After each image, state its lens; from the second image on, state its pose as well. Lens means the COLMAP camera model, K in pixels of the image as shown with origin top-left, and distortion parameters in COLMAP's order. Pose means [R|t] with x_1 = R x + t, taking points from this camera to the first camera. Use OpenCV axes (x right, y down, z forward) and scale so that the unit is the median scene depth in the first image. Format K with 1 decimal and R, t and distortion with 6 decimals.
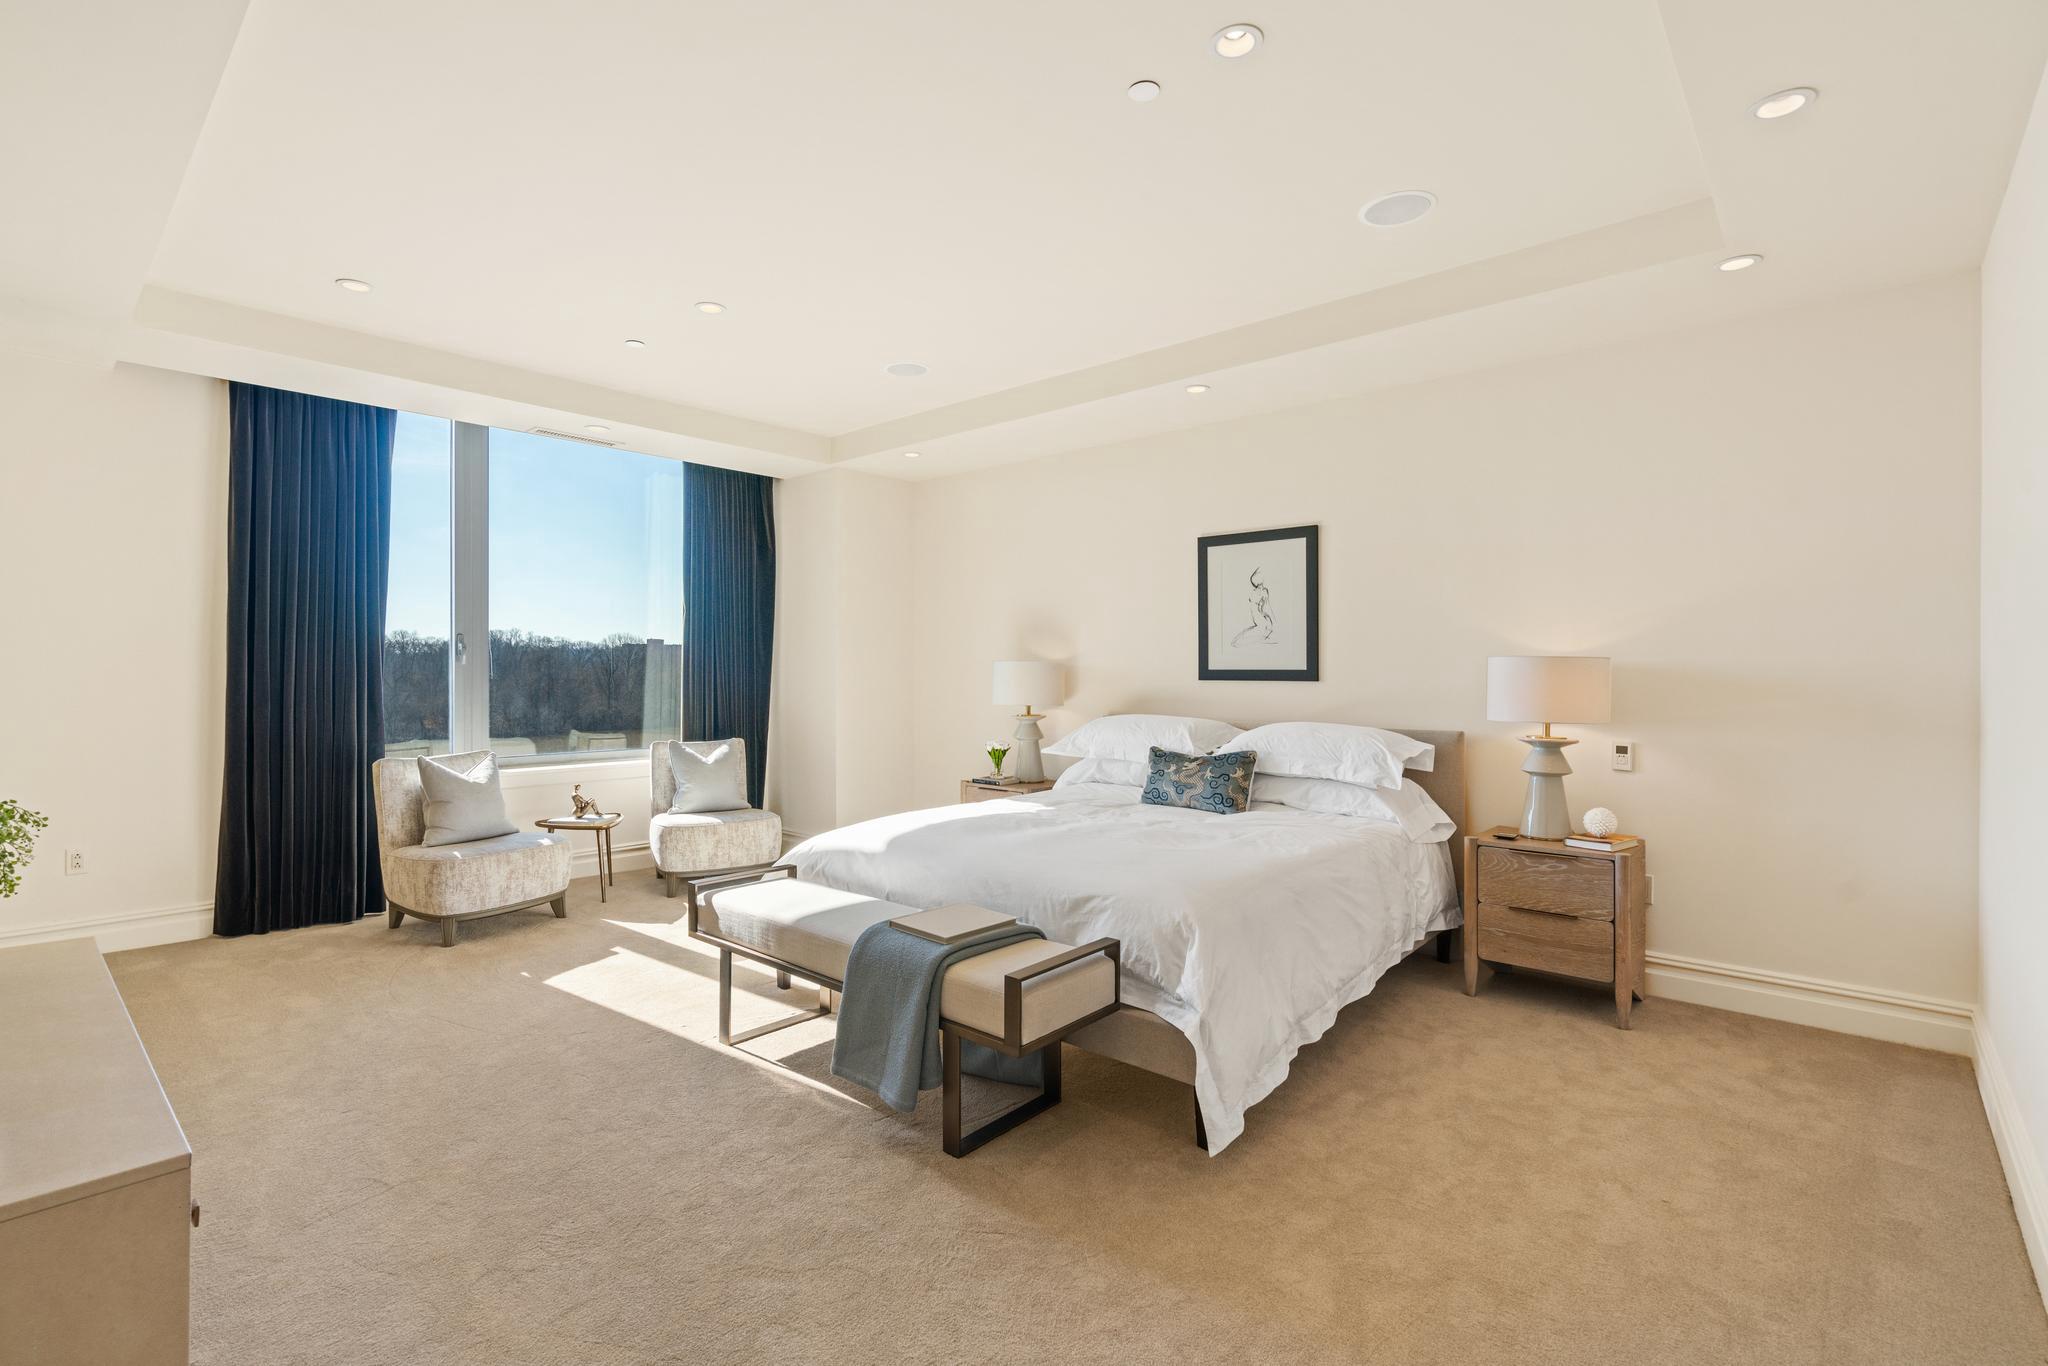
lens RADIAL K [[927.9, 0, 1019.5], [0, 927.9, 684.7], [0, 0, 1]] dist [-0.002881, 0.001070]
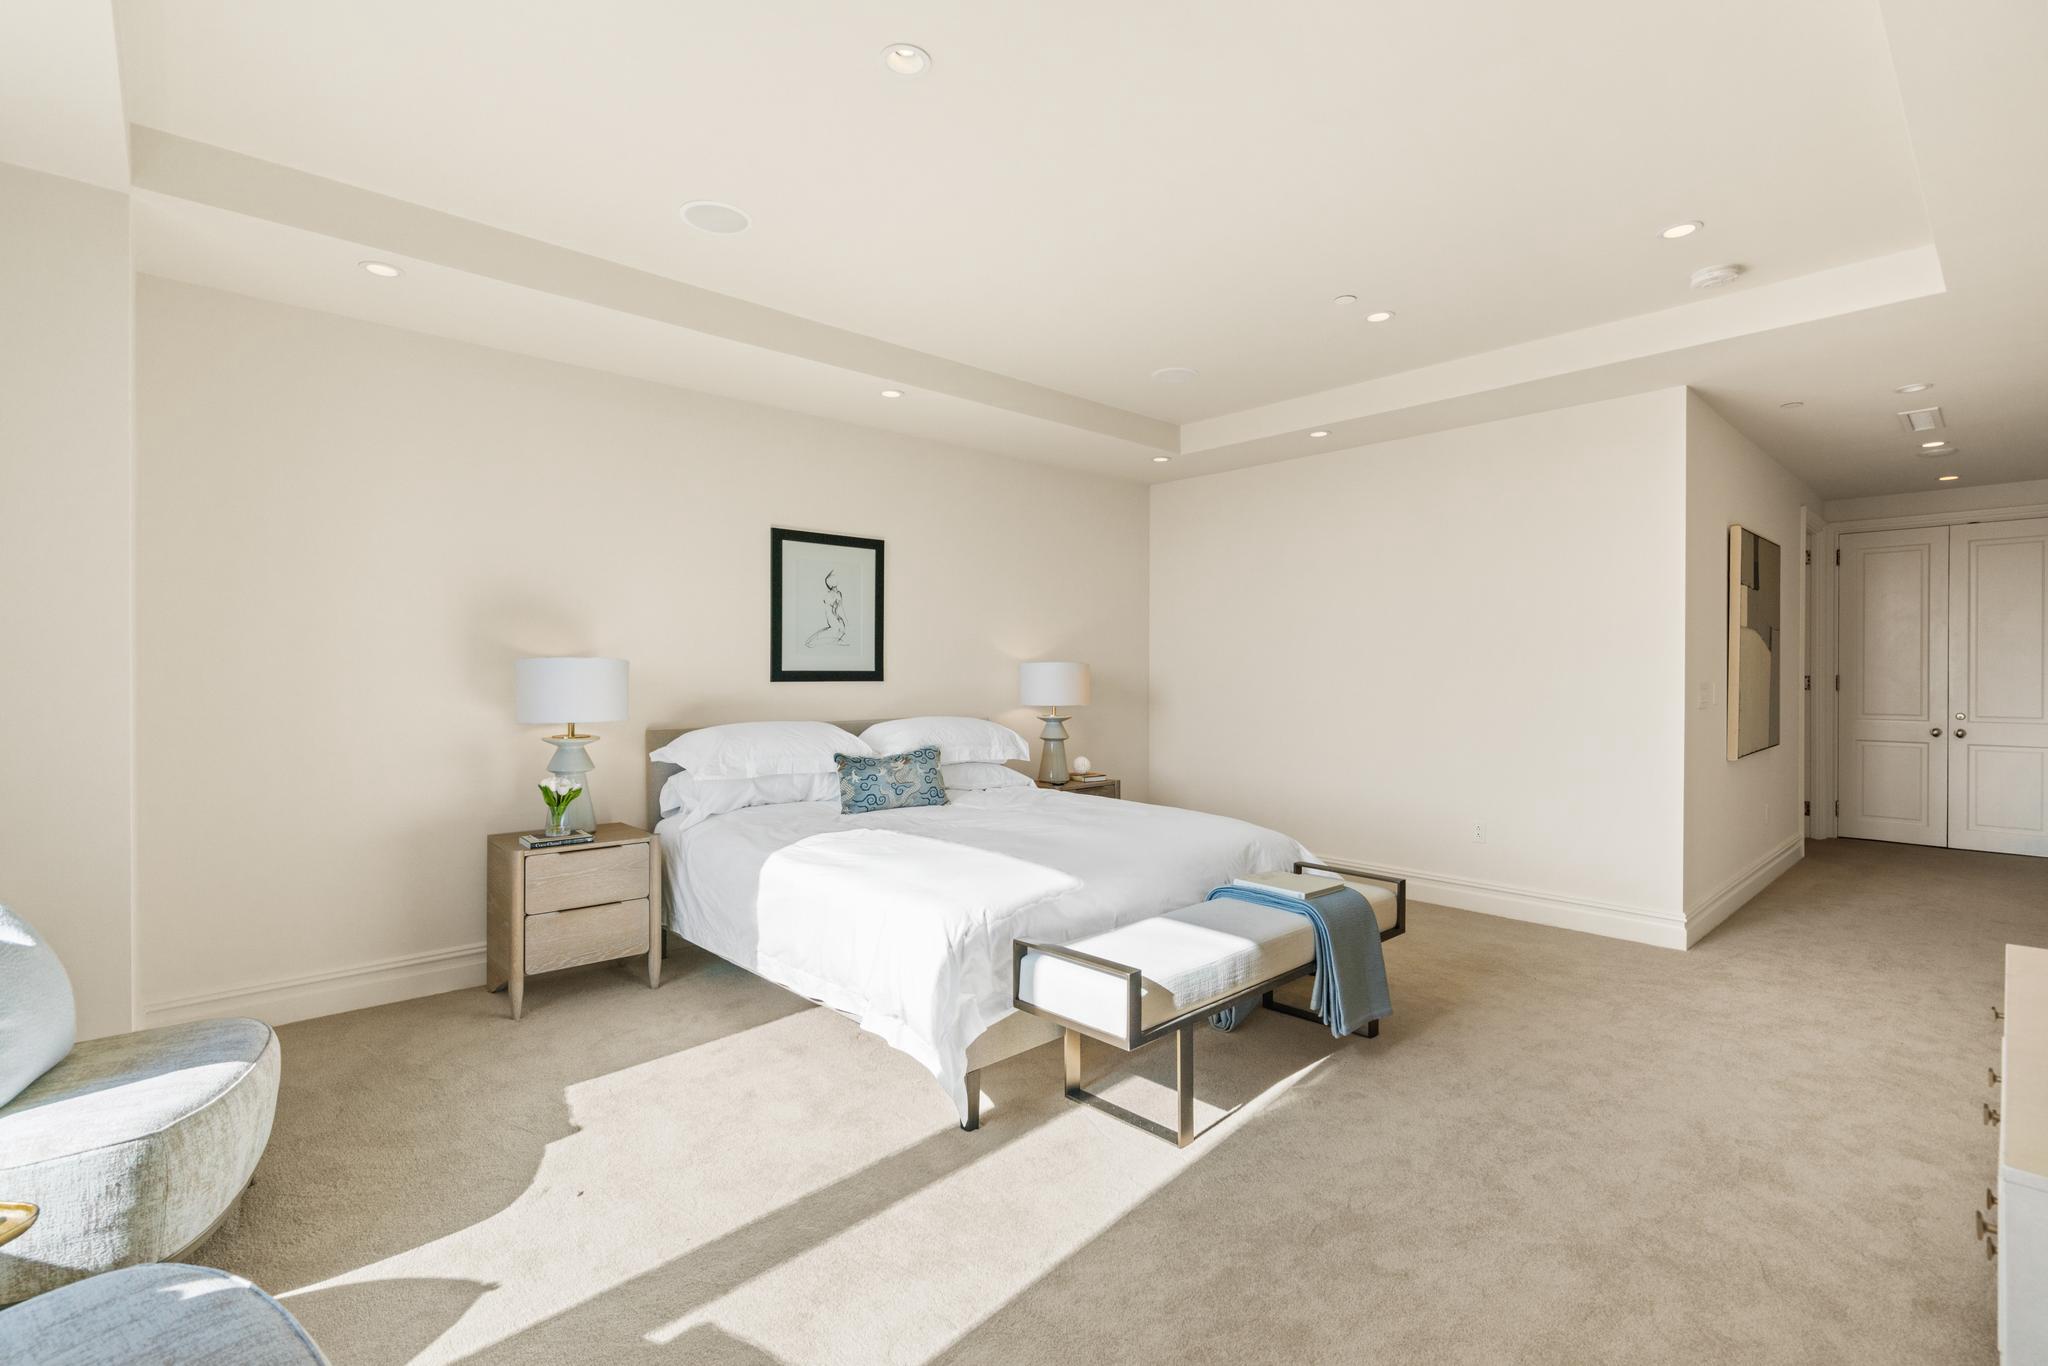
lens RADIAL K [[927.9, 0, 1019.5], [0, 927.9, 671.9], [0, 0, 1]] dist [-0.002881, 0.001070]
pose [[0.098995, 0.002804, 0.995084, -0.743168], [0.016991, 0.999845, -0.004508, -0.007127], [-0.994943, 0.017354, 0.098932, 0.709540]]
